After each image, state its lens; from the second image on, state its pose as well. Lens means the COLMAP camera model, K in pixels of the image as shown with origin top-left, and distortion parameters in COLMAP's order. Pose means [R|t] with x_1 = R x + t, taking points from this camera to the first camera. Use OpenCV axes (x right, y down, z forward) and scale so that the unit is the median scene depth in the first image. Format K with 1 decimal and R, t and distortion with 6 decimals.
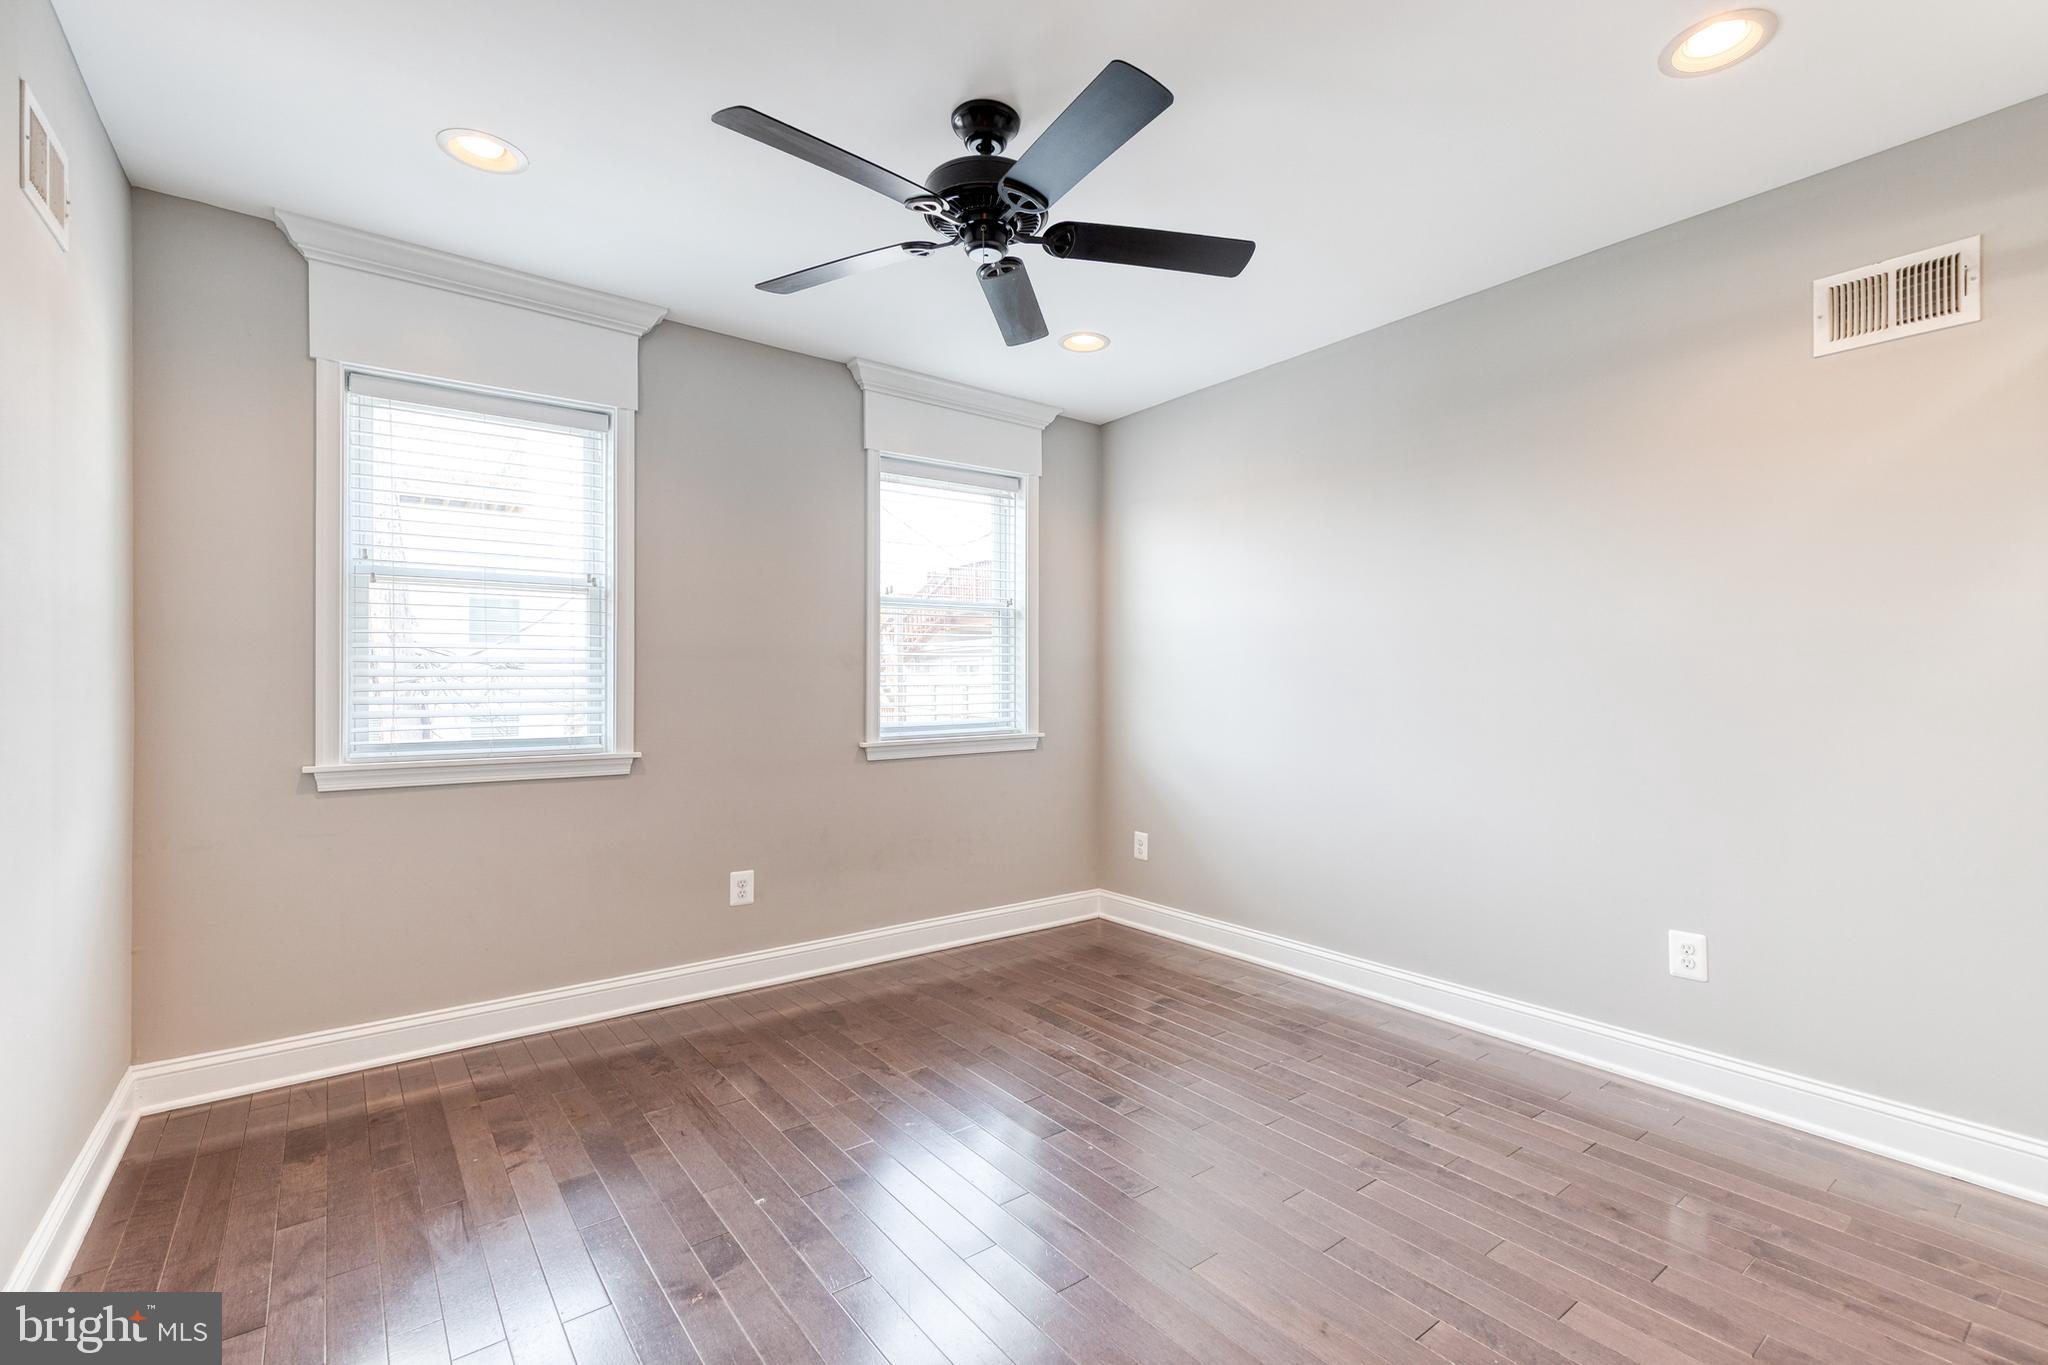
lens RADIAL K [[927.8, 0, 1042.0], [0, 927.8, 682.5], [0, 0, 1]] dist [0.011664, -0.000266]
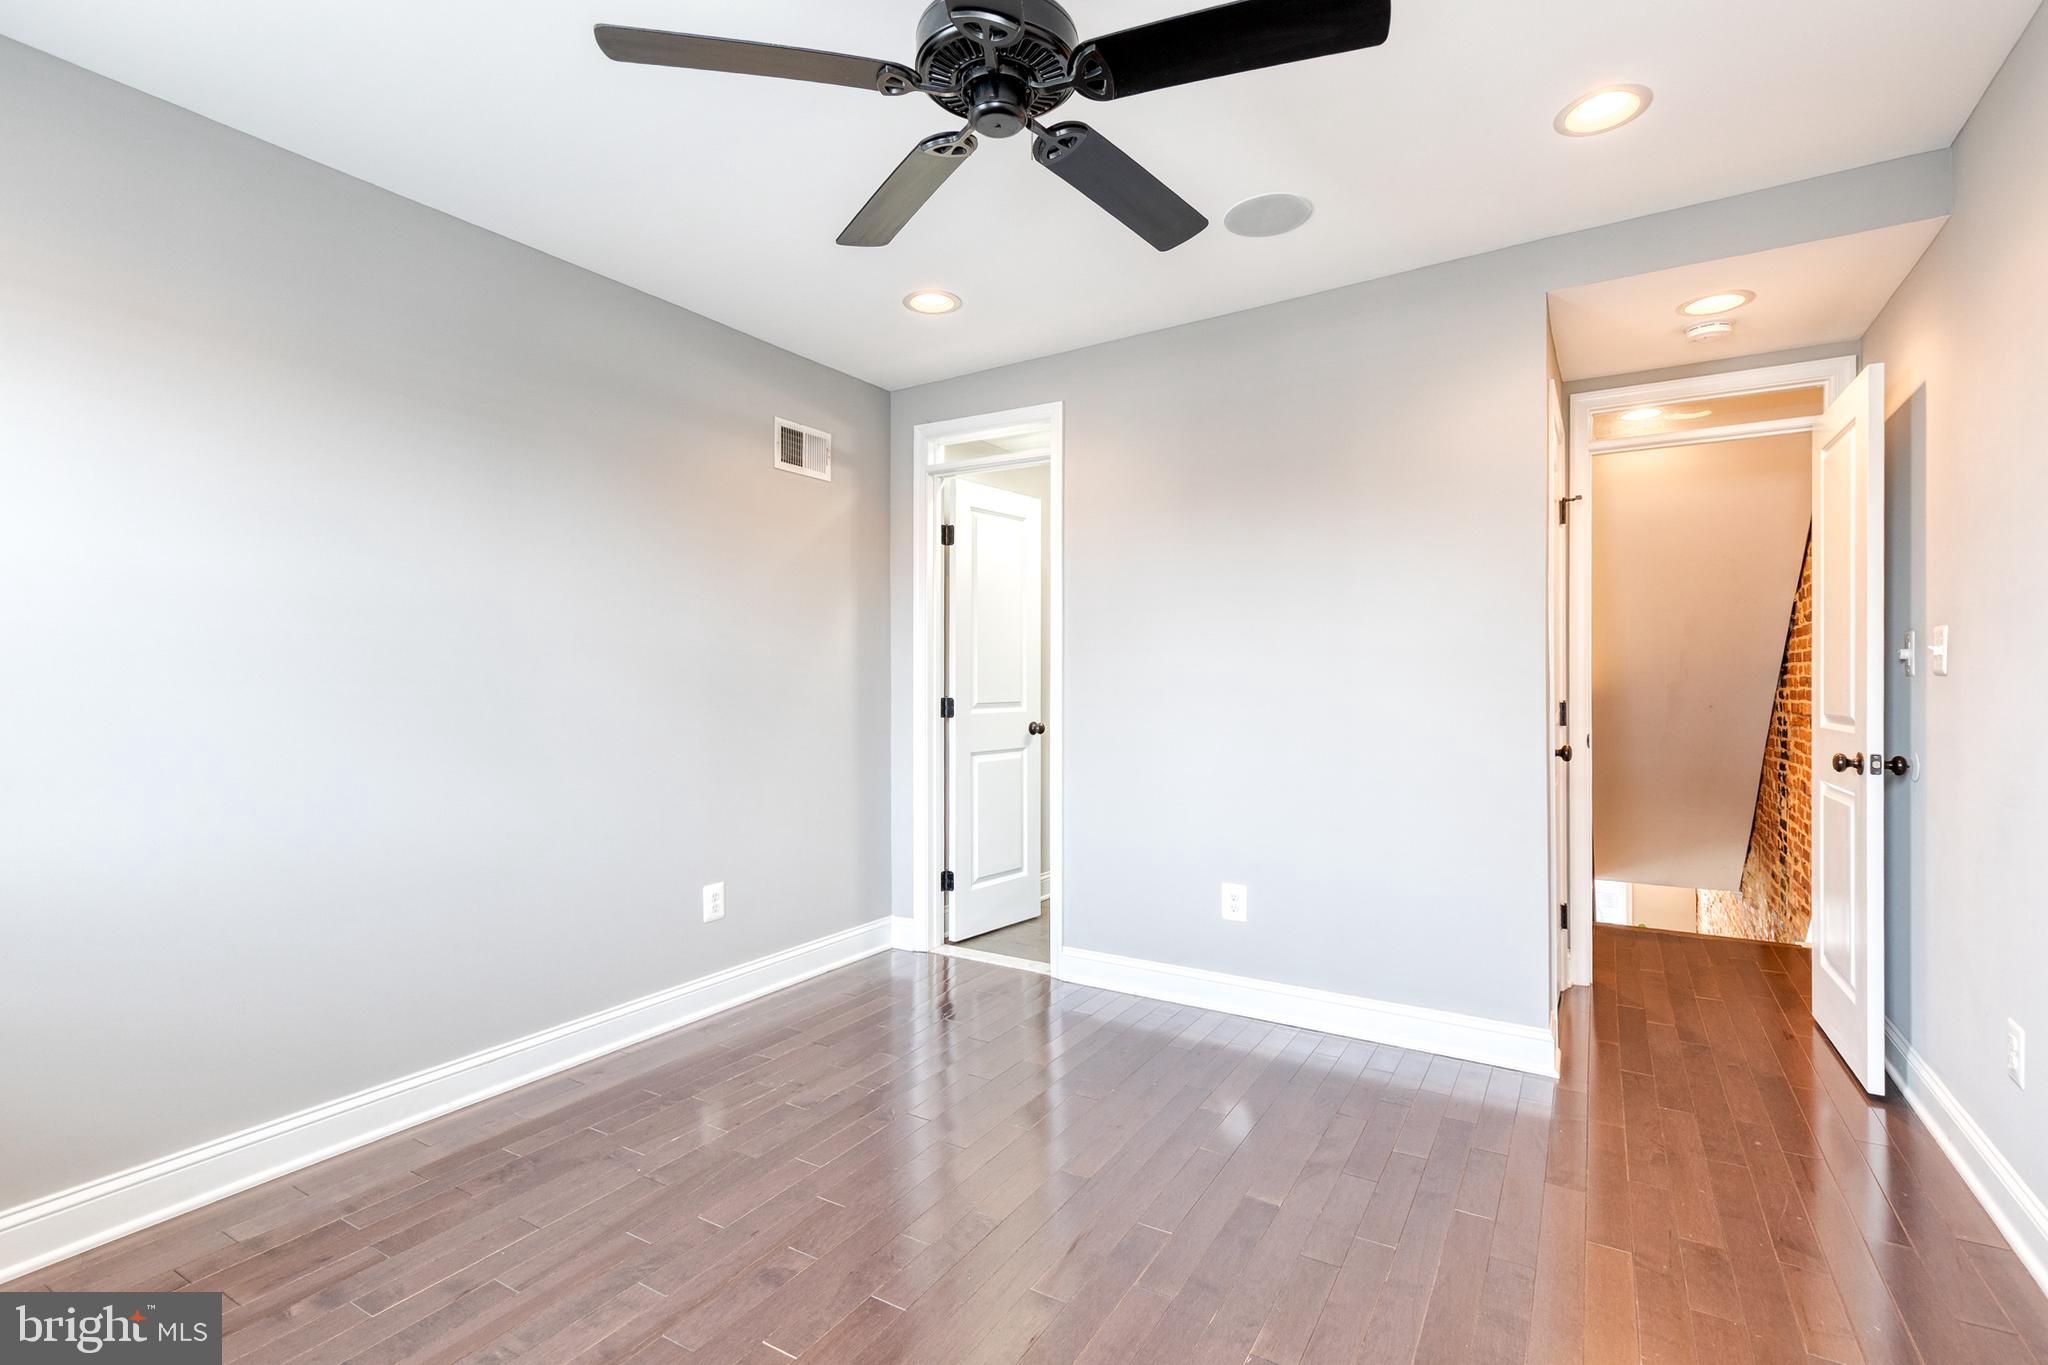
lens RADIAL K [[927.8, 0, 1042.0], [0, 927.8, 682.5], [0, 0, 1]] dist [0.011664, -0.000266]
pose [[-0.366890, 0.008285, 0.930227, -0.630864], [0.005530, 0.999962, -0.006725, 0.006076], [-0.930248, 0.002677, -0.366922, 1.027406]]
